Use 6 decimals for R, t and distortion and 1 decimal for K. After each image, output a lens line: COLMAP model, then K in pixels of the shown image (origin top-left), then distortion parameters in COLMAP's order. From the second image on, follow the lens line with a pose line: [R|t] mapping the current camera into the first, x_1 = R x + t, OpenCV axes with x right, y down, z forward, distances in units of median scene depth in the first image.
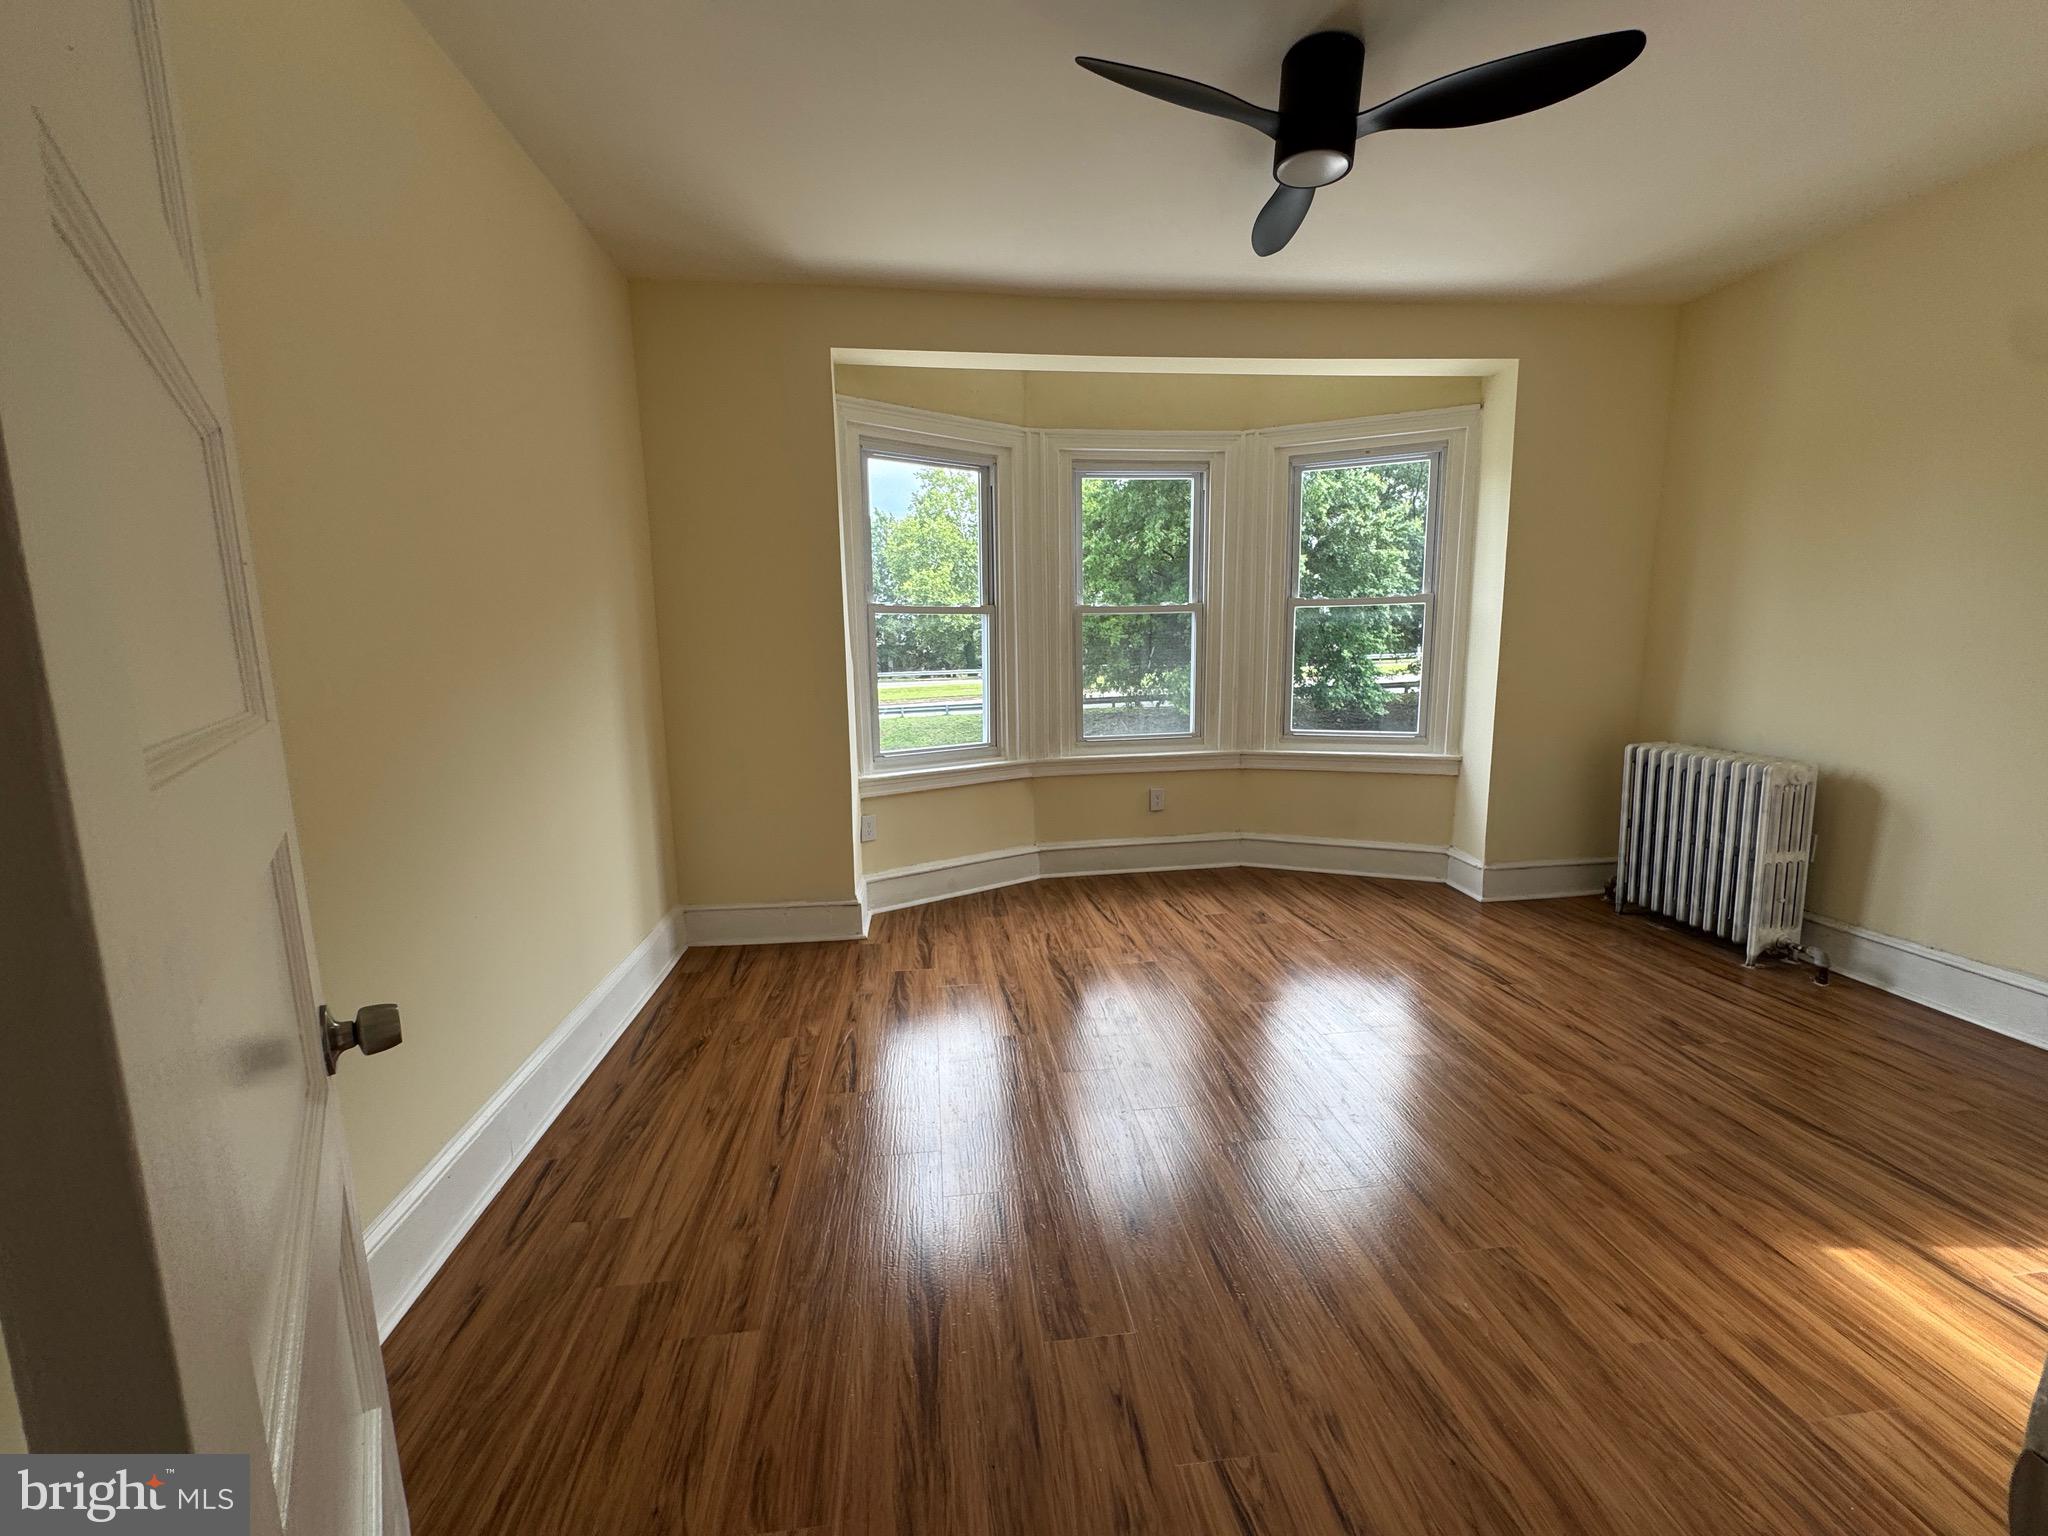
lens RADIAL K [[822.6, 0, 1023.2], [0, 822.6, 755.9], [0, 0, 1]] dist [0.002638, 0.000850]
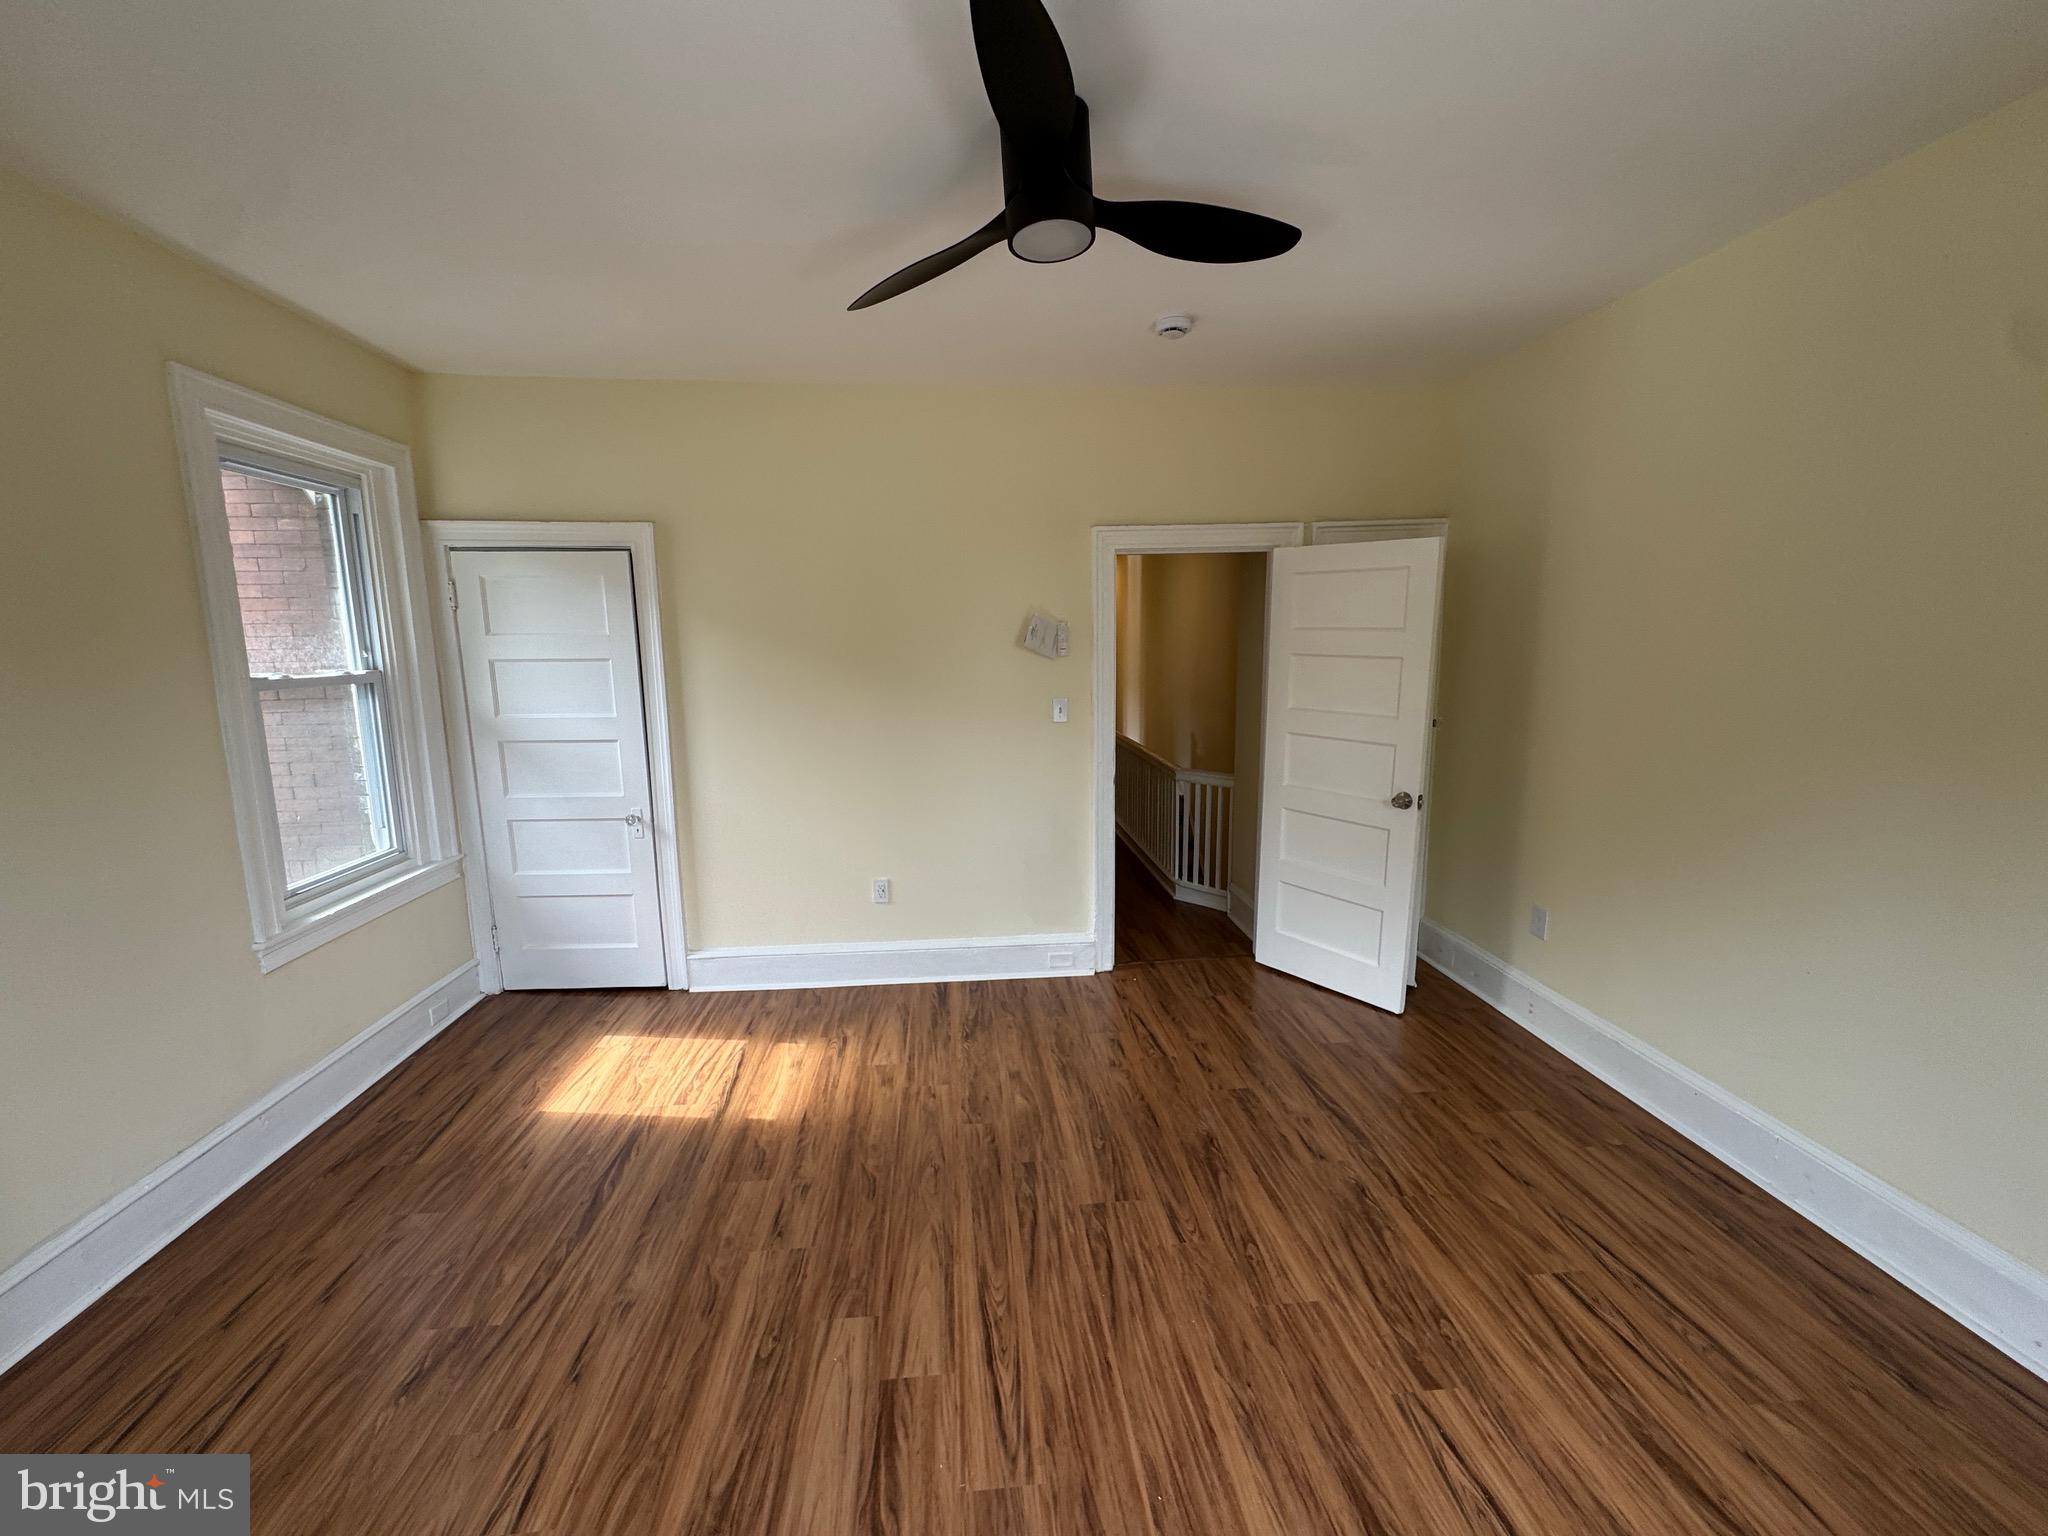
lens RADIAL K [[822.6, 0, 1022.4], [0, 822.6, 765.9], [0, 0, 1]] dist [0.002638, 0.000850]
pose [[-0.999232, 0.025442, 0.029802, 0.407994], [0.033122, 0.954779, 0.295466, -0.489307], [-0.020938, 0.296226, -0.954888, 2.221075]]
